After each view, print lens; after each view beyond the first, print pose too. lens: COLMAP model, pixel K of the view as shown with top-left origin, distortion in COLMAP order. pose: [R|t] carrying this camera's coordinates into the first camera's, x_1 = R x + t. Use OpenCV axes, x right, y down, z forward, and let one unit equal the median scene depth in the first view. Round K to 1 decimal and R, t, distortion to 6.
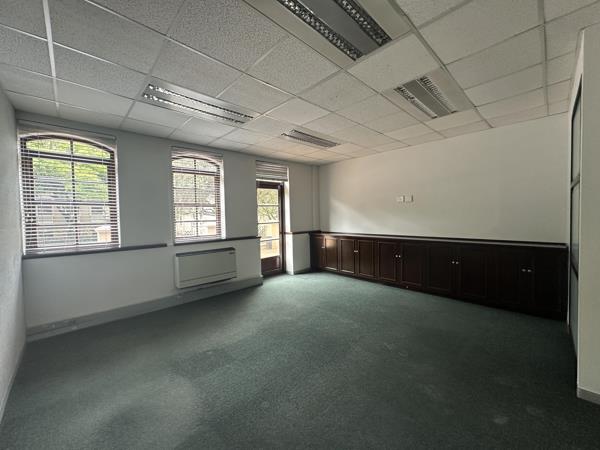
lens RADIAL K [[238.8, 0, 301.6], [0, 238.8, 223.9], [0, 0, 1]] dist [-0.002269, 0.000402]
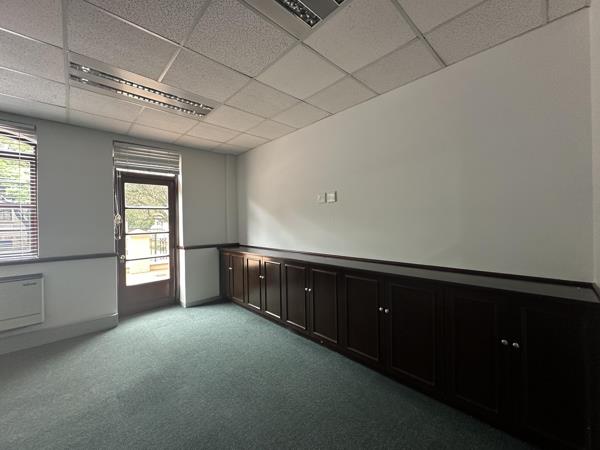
lens RADIAL K [[238.8, 0, 305.5], [0, 238.8, 227.2], [0, 0, 1]] dist [-0.002269, 0.000402]
pose [[0.999928, 0.005959, -0.010412, 0.314562], [-0.006029, 0.999959, -0.006722, -0.019093], [0.010372, 0.006785, 0.999923, 0.300244]]
